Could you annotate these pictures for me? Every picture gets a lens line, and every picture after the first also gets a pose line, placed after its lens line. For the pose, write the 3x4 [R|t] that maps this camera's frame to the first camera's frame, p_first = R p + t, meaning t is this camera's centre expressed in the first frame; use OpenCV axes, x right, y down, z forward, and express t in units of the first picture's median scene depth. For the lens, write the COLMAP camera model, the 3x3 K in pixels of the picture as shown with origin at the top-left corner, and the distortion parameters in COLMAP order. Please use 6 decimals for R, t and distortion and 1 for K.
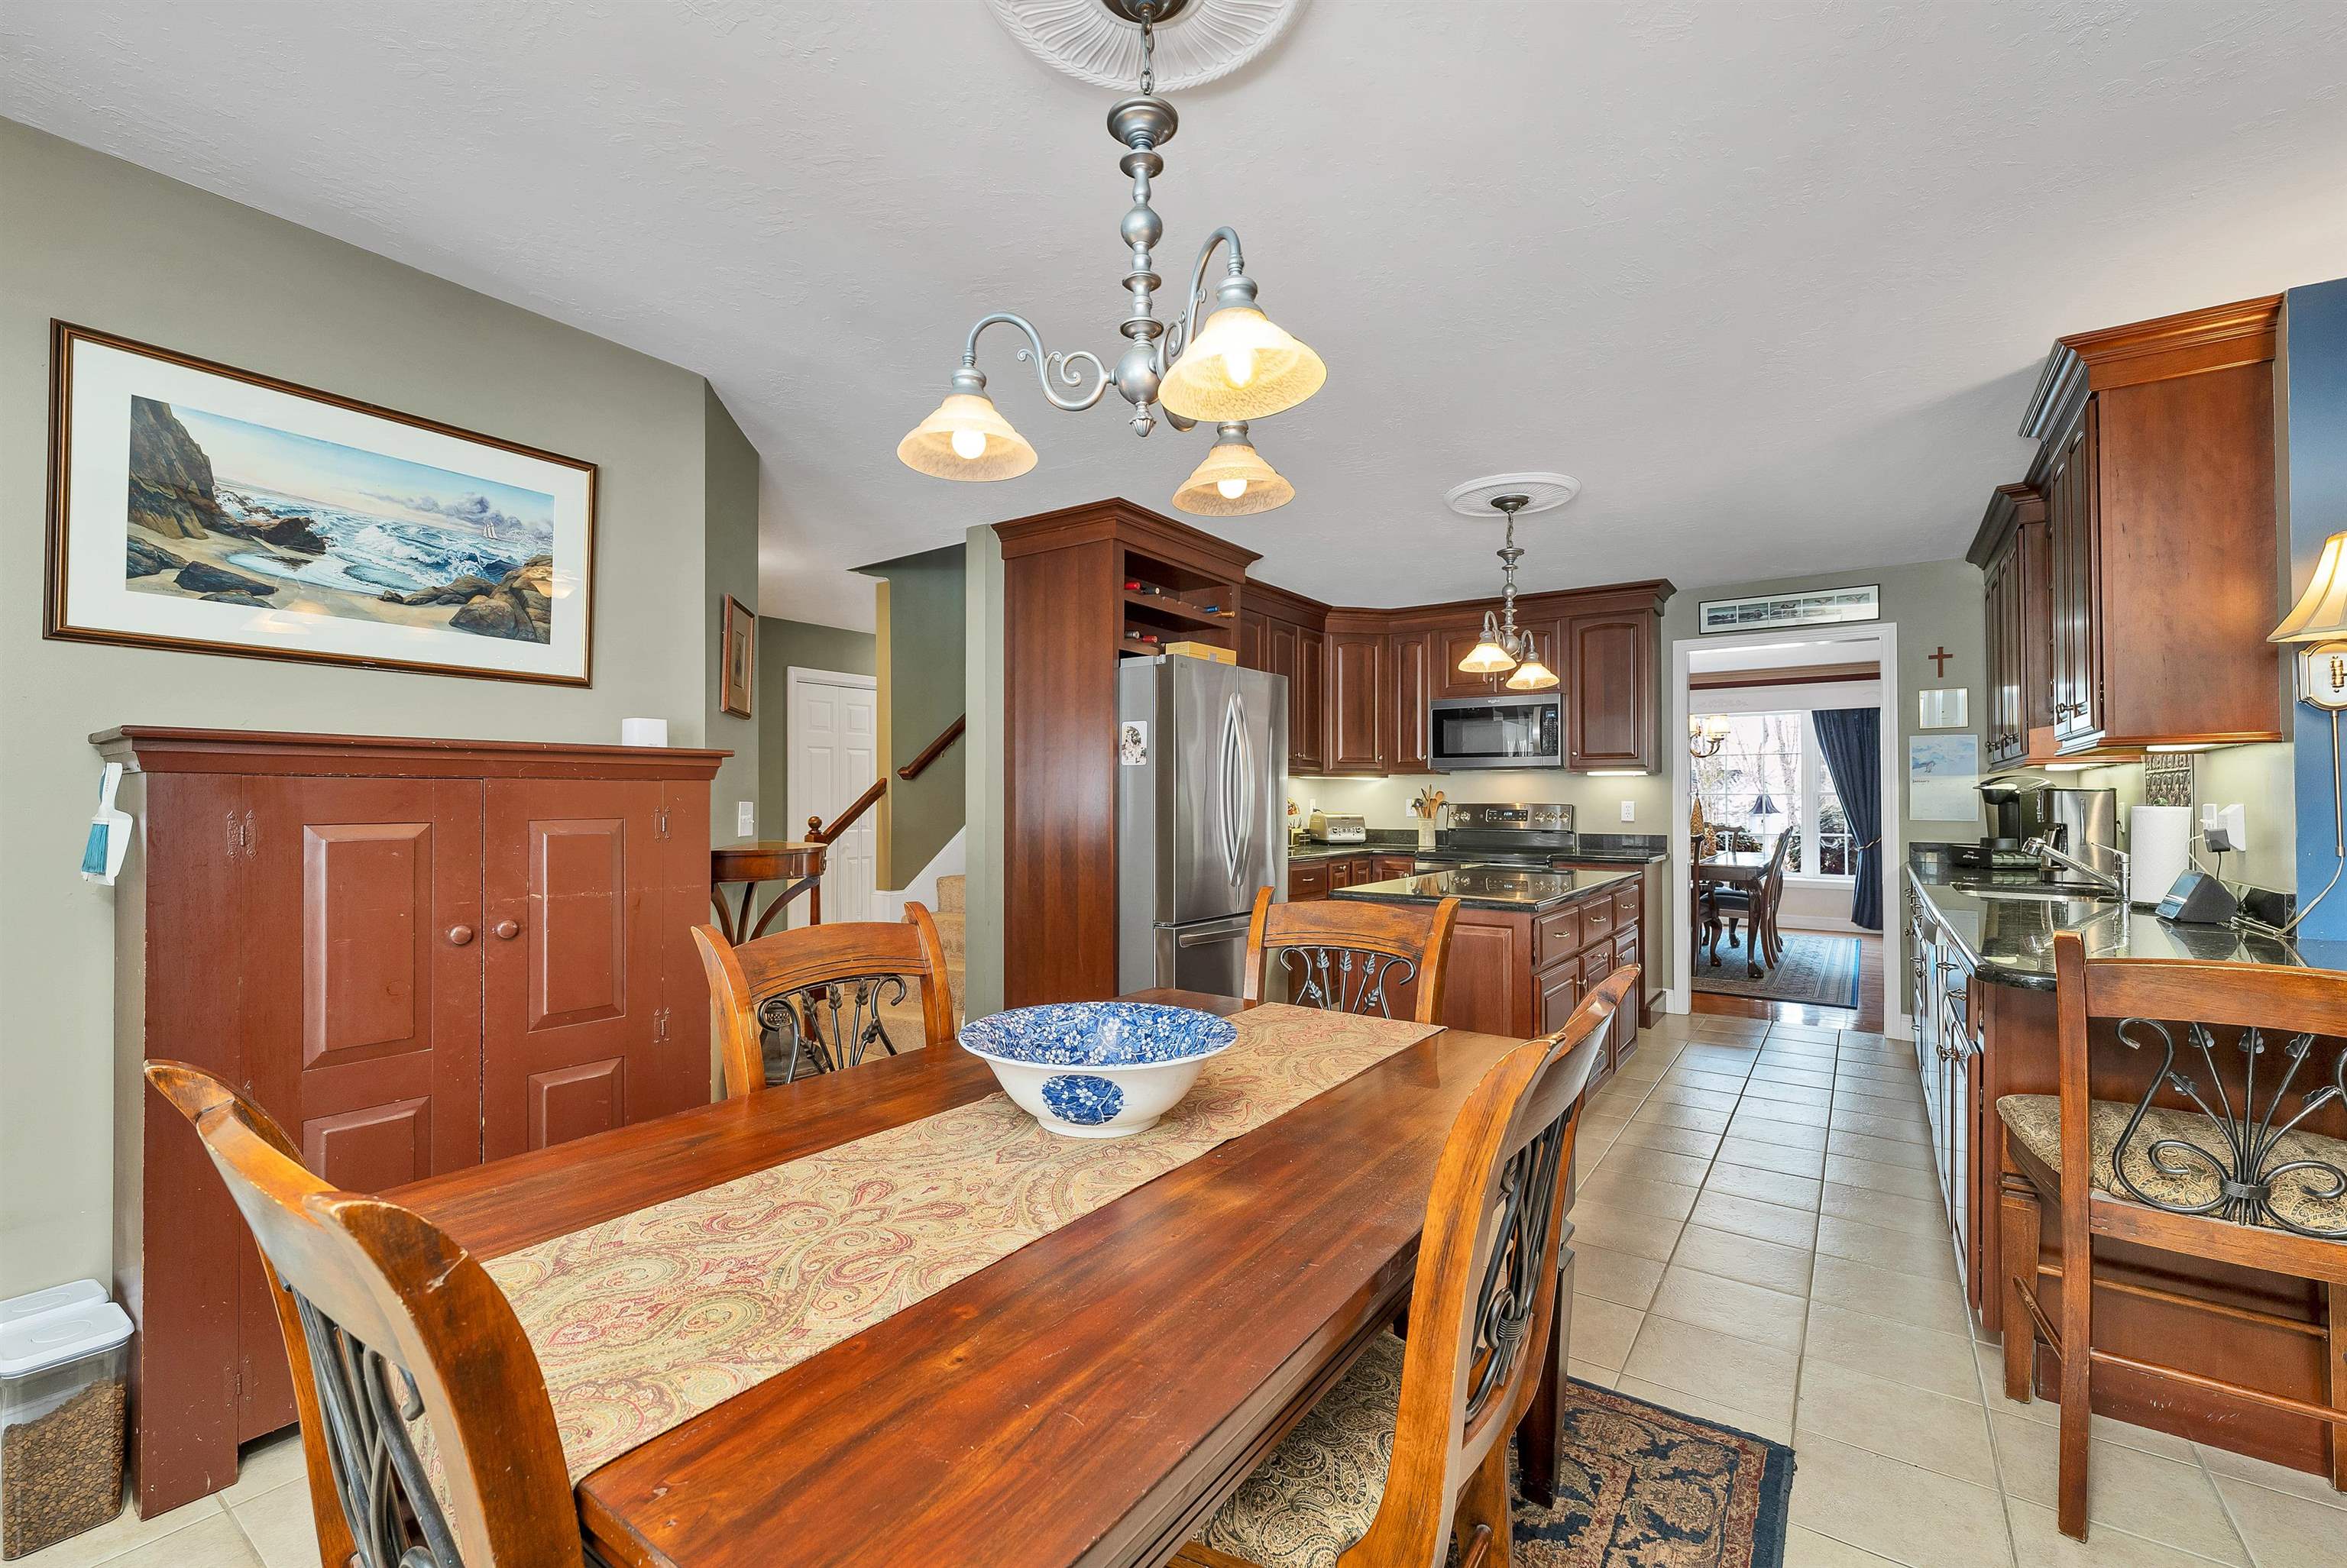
lens RADIAL K [[954.8, 0, 1171.0], [0, 954.8, 785.3], [0, 0, 1]] dist [0.001802, -0.000339]
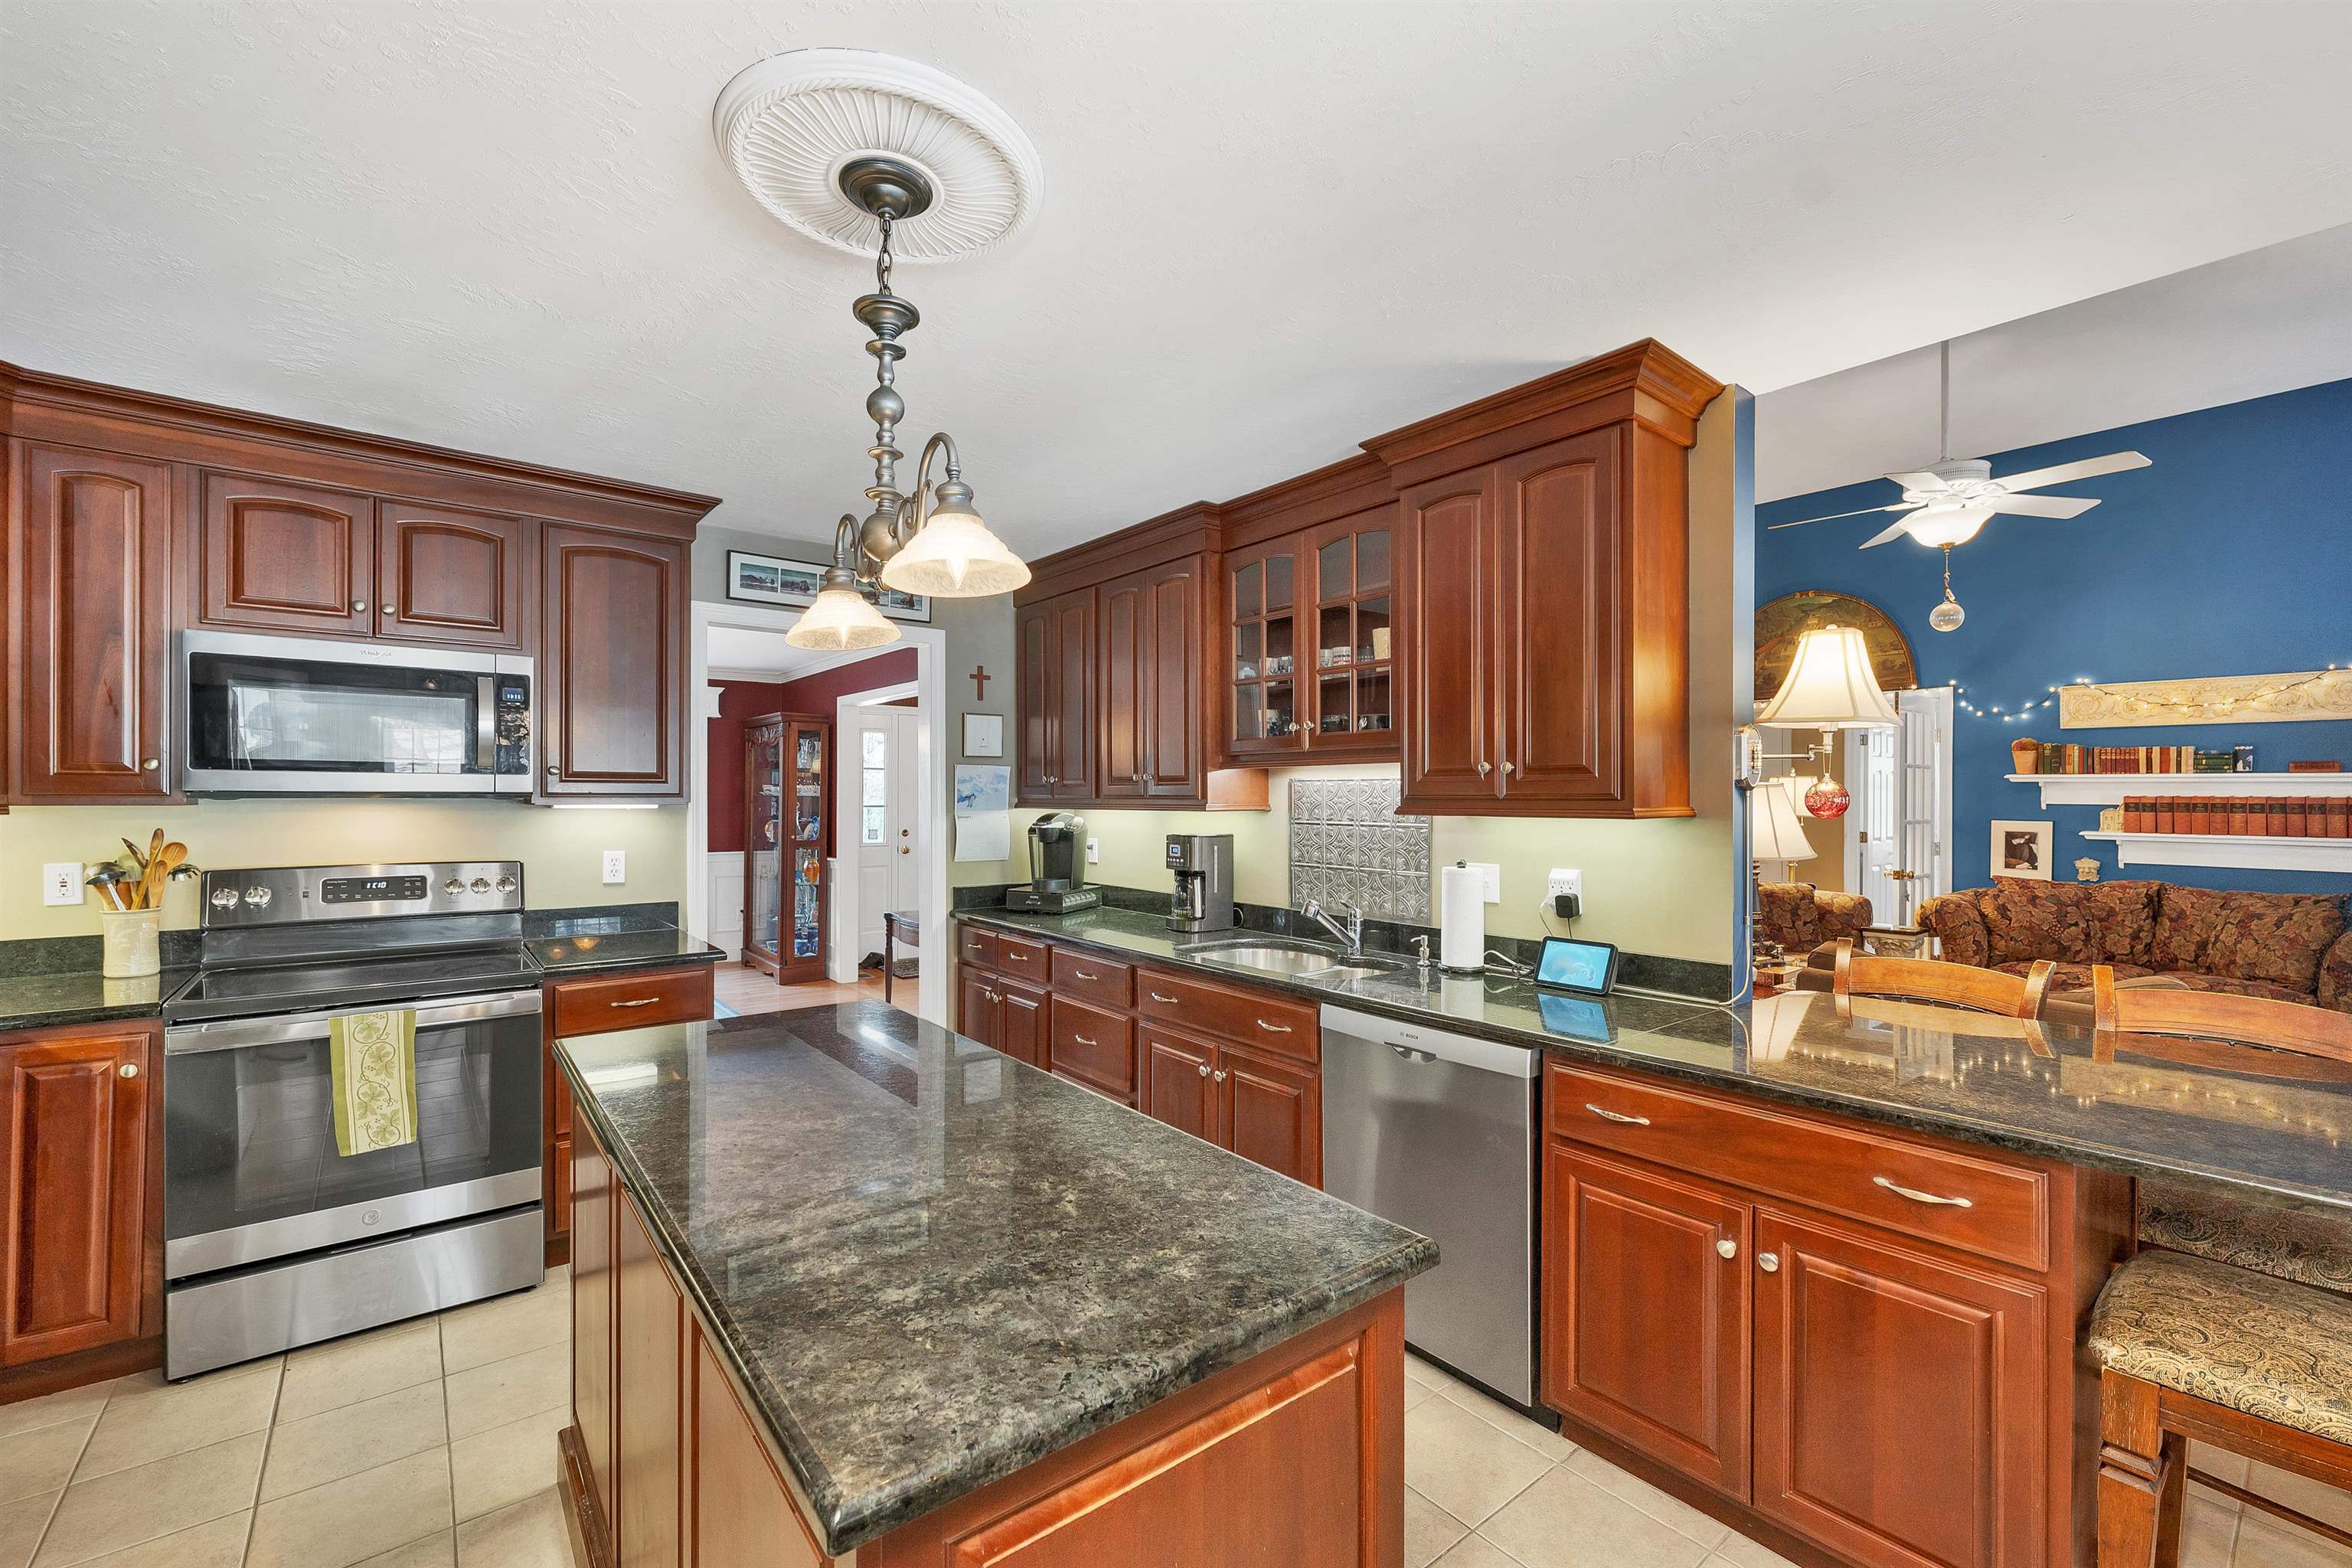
lens RADIAL K [[979.2, 0, 1152.2], [0, 979.2, 798.2], [0, 0, 1]] dist [-0.000724, 0.000760]
pose [[0.277398, 0.003860, 0.960747, -0.023789], [-0.006186, 0.999978, -0.002232, -0.017420], [-0.960735, -0.005324, 0.277416, 0.498992]]
